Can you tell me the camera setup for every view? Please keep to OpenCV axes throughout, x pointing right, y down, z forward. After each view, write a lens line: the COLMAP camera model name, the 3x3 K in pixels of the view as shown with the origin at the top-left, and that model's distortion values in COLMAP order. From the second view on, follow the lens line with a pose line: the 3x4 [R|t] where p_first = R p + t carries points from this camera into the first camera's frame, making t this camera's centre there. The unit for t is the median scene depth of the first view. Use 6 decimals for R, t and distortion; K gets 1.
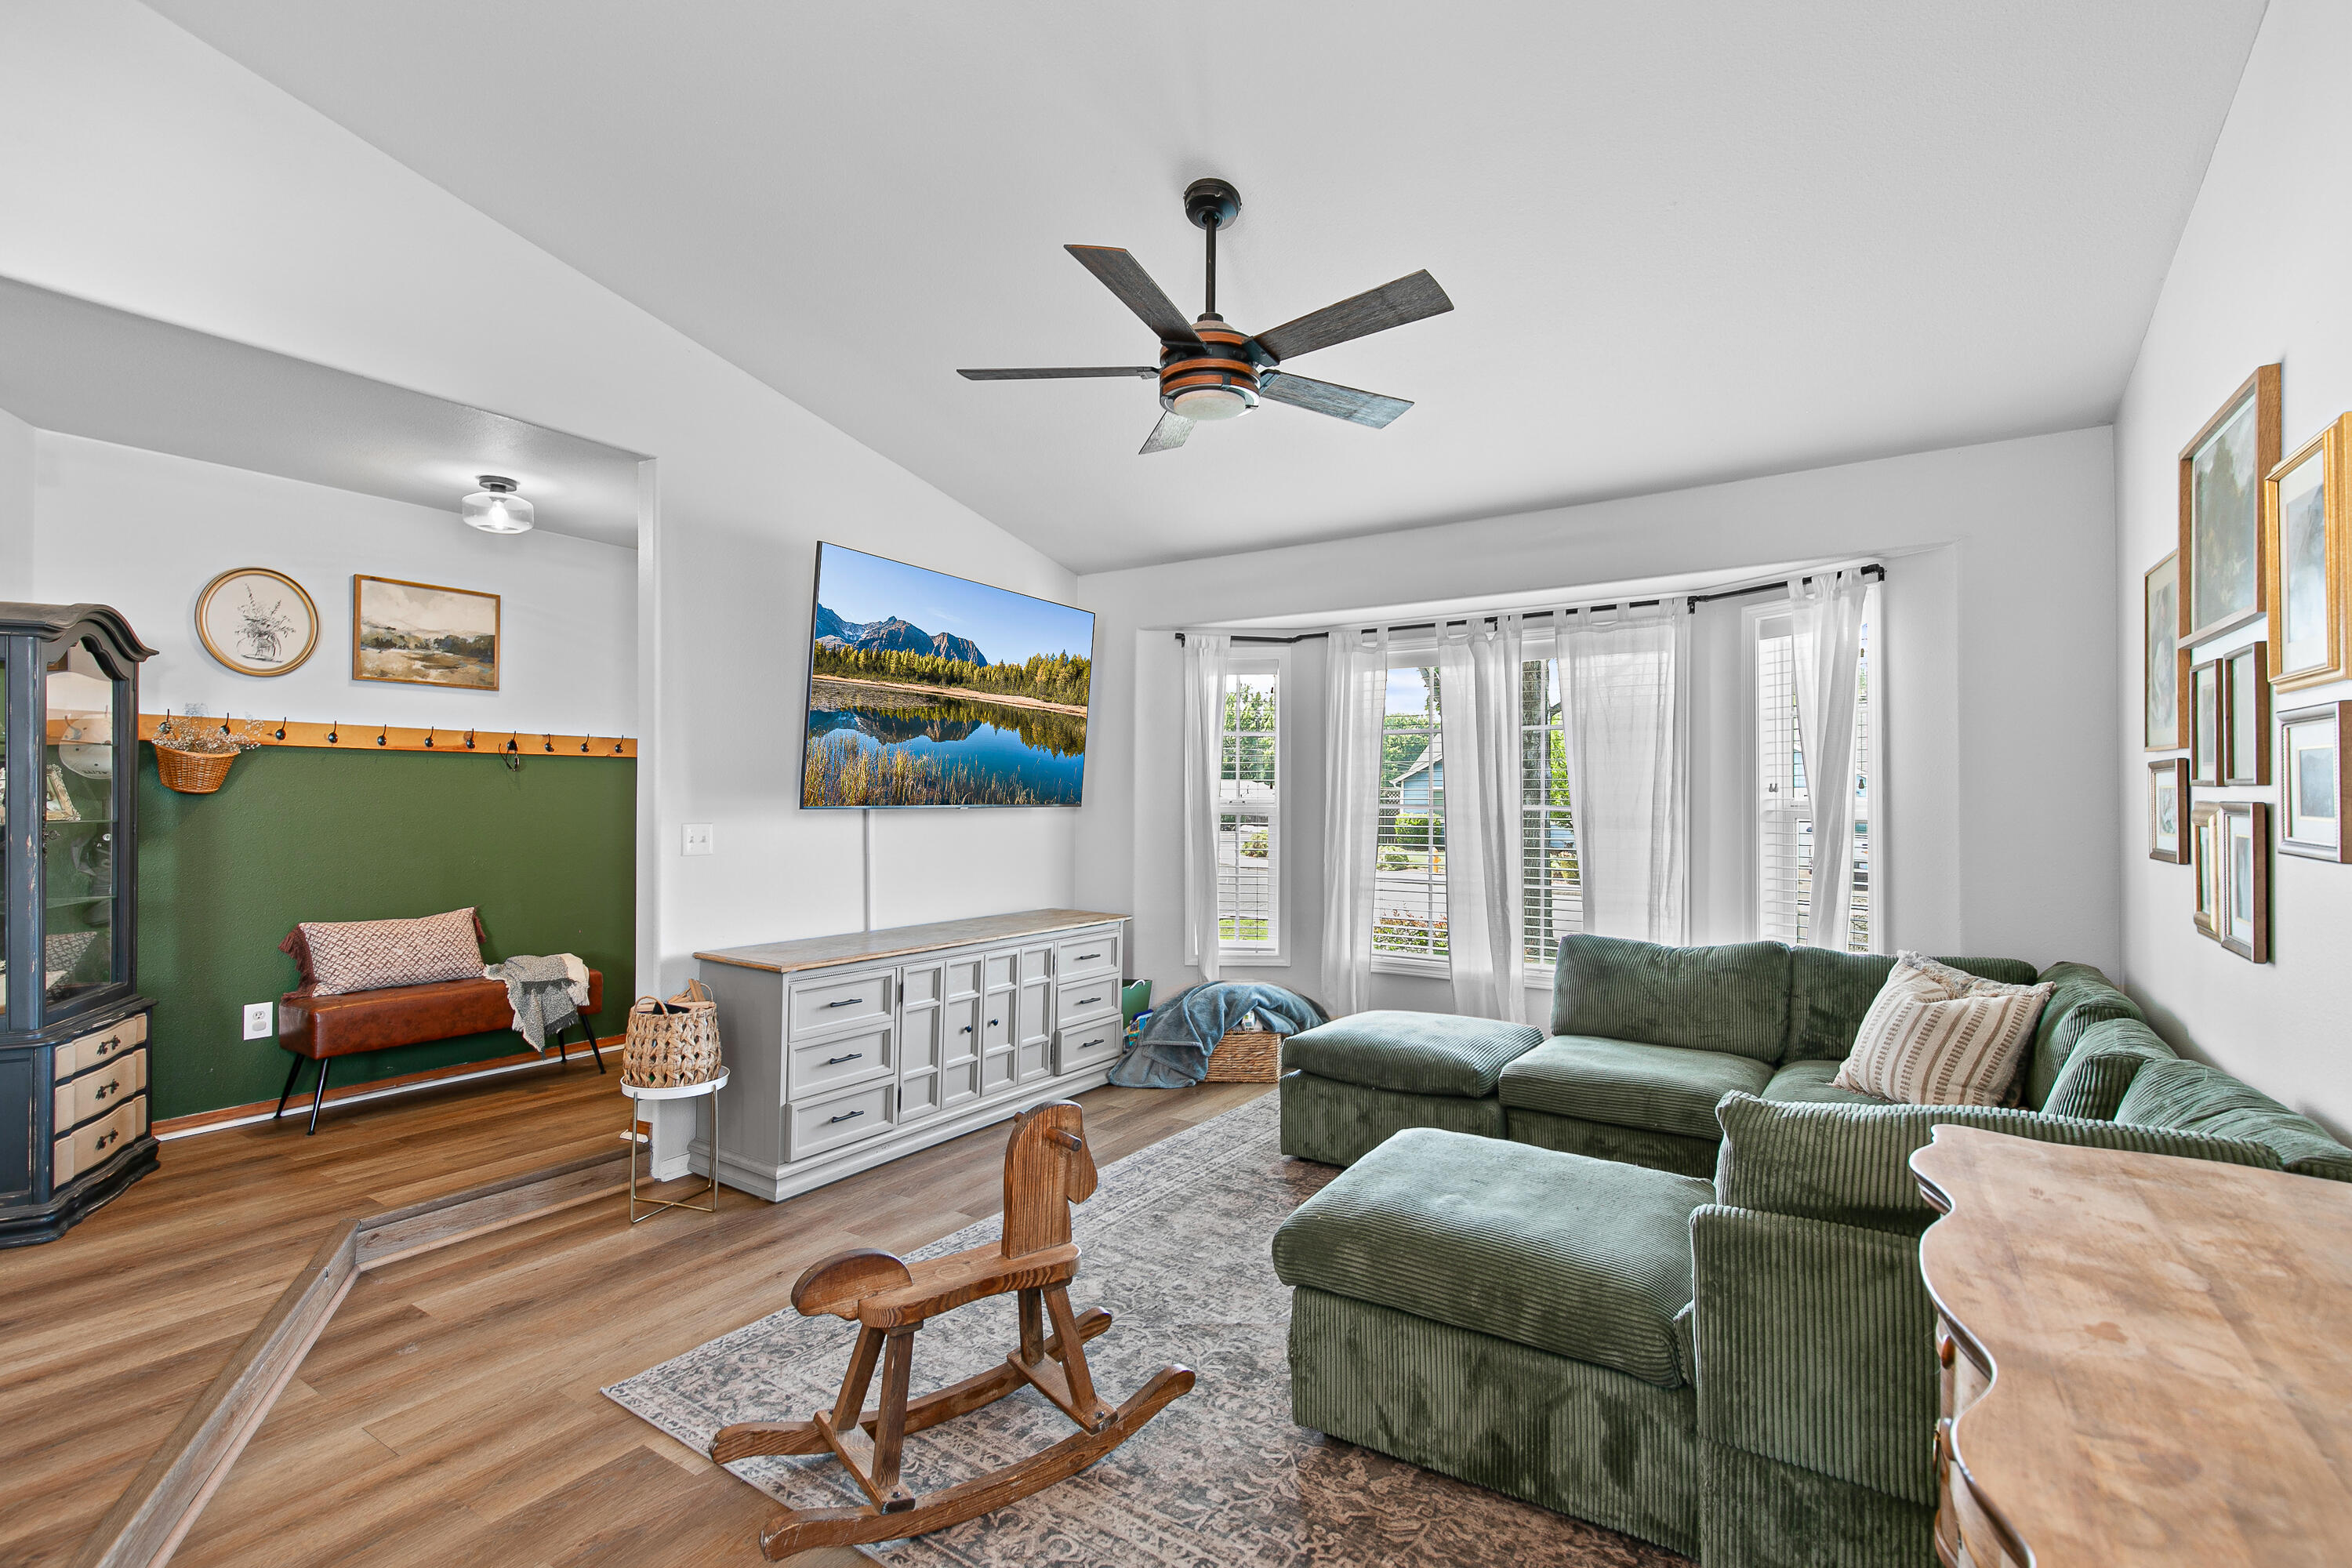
lens RADIAL K [[1091.7, 0, 1171.3], [0, 1091.7, 782.8], [0, 0, 1]] dist [0.011428, -0.001088]
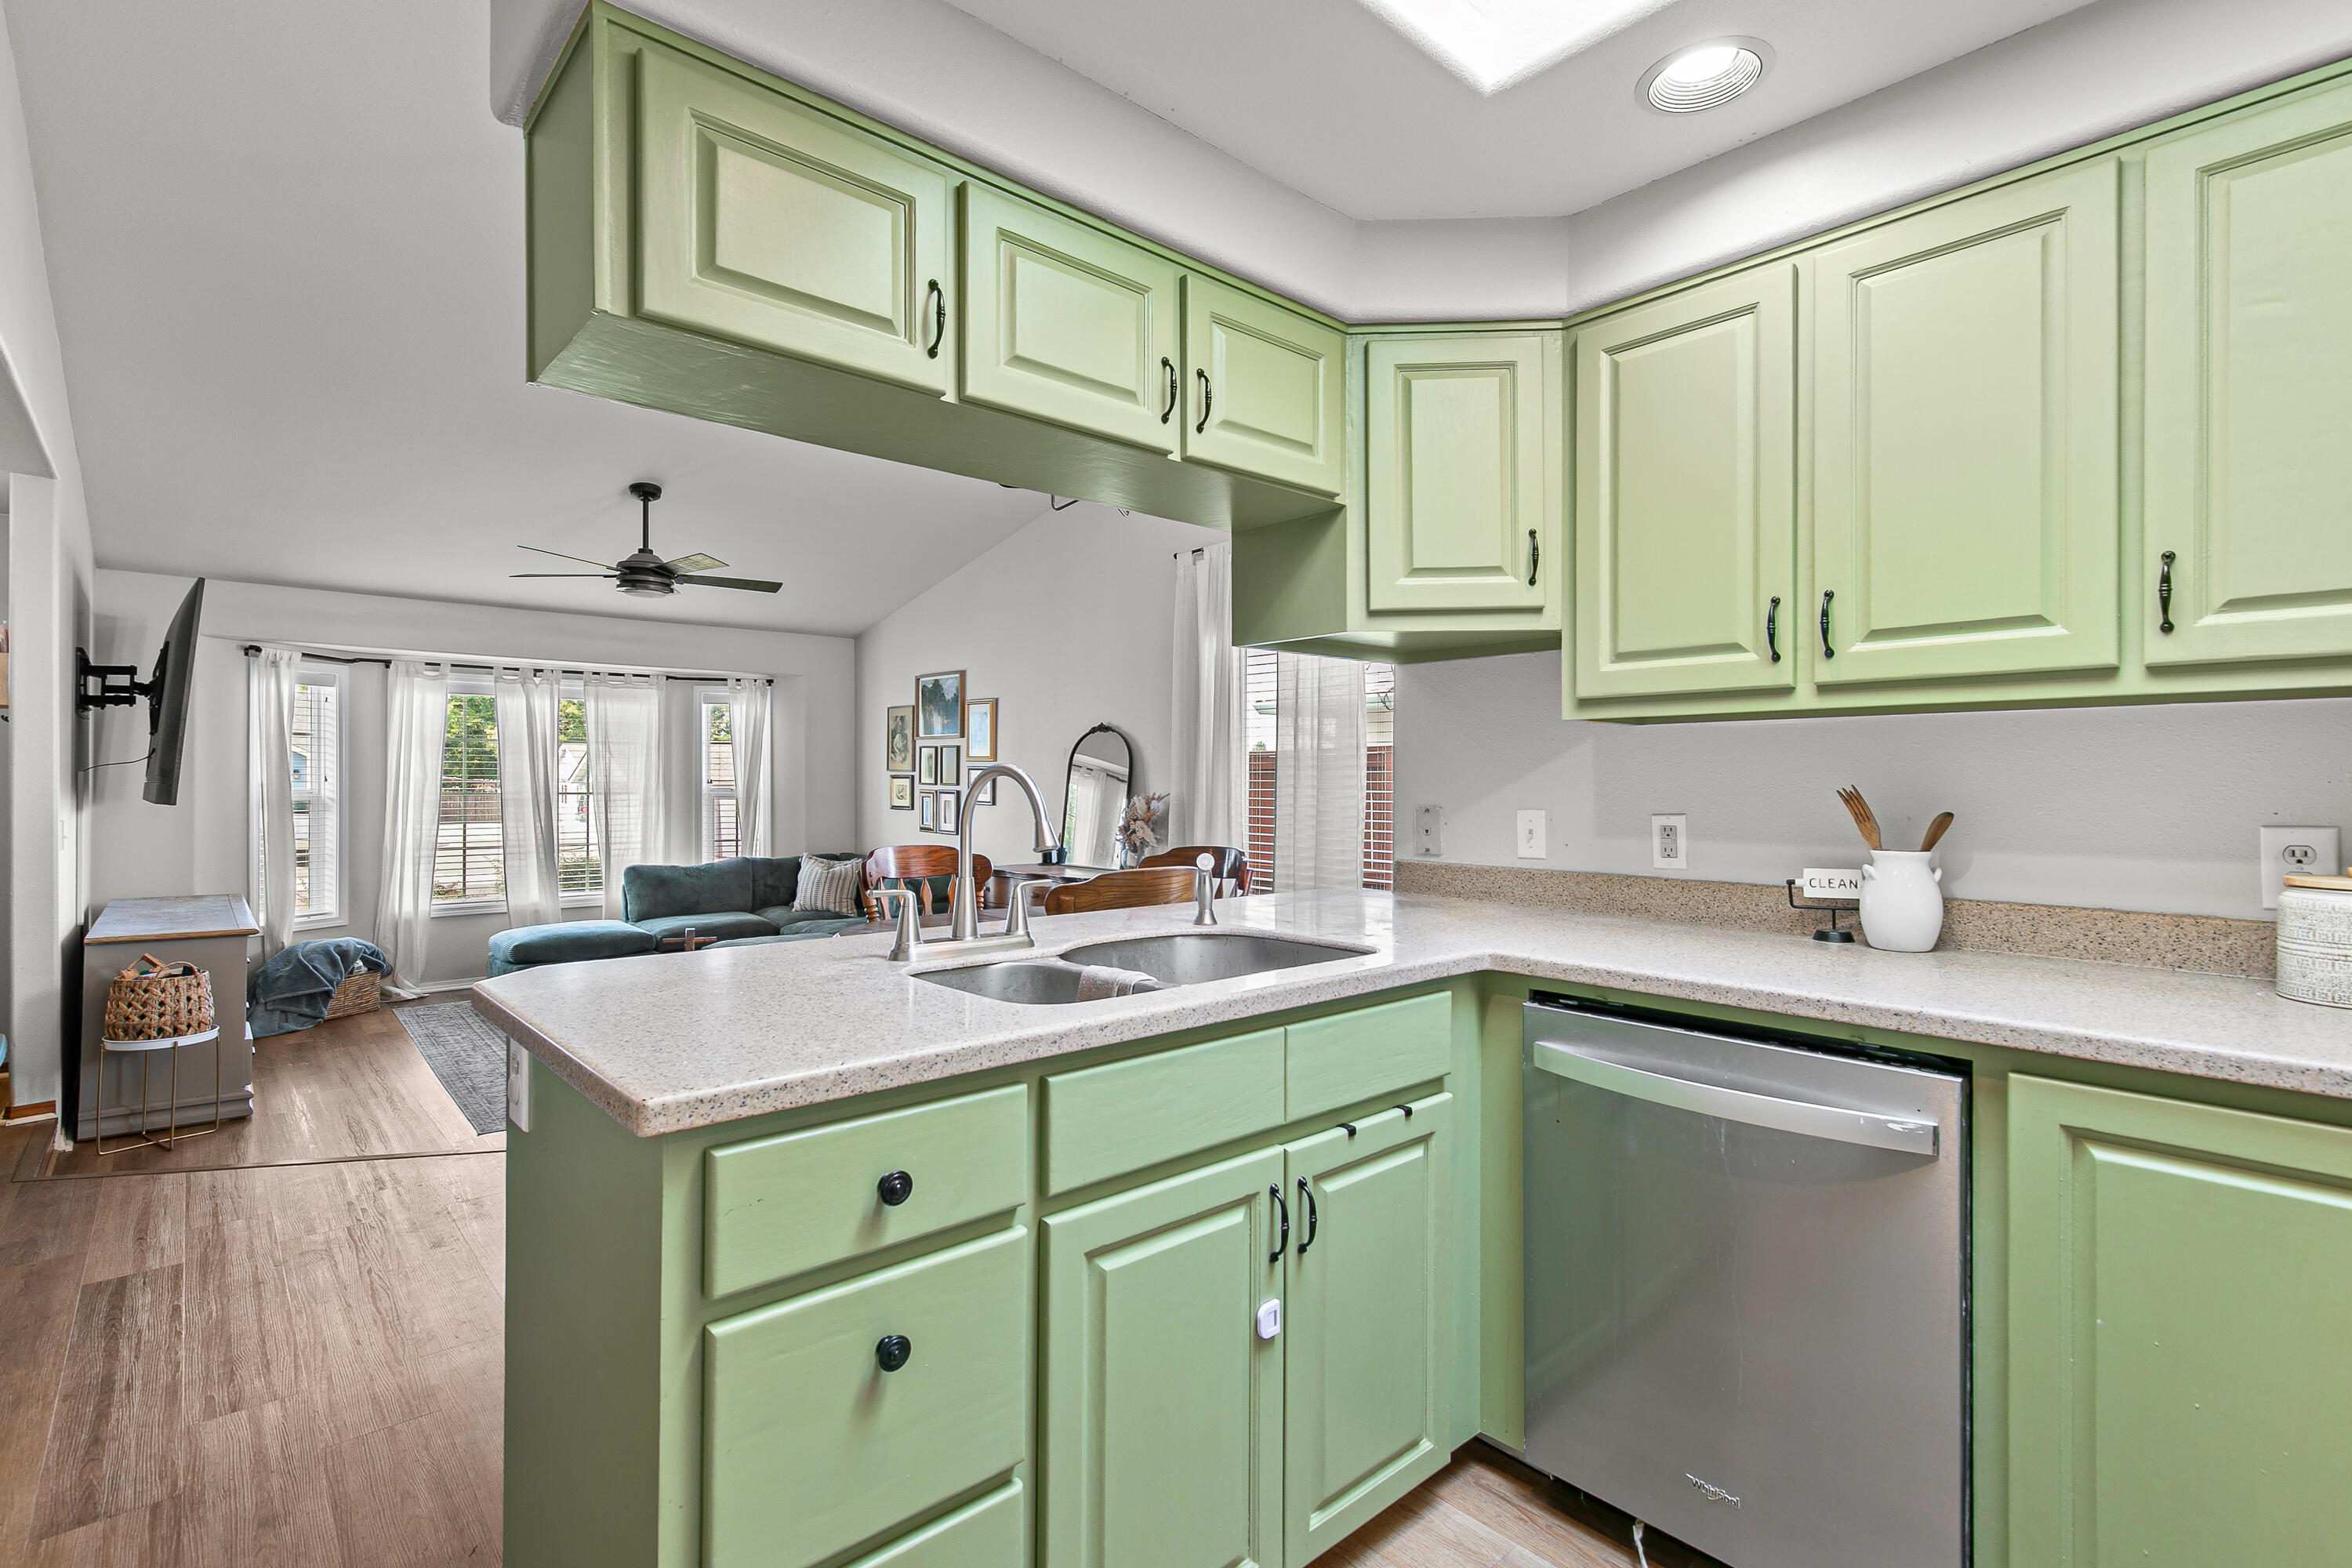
lens RADIAL K [[1091.7, 0, 1180.0], [0, 1091.7, 777.8], [0, 0, 1]] dist [0.011428, -0.001088]
pose [[0.254278, 0.002619, 0.967128, -1.025574], [-0.014631, 0.999892, 0.001139, -0.016395], [-0.967020, -0.014440, 0.254289, -0.269162]]
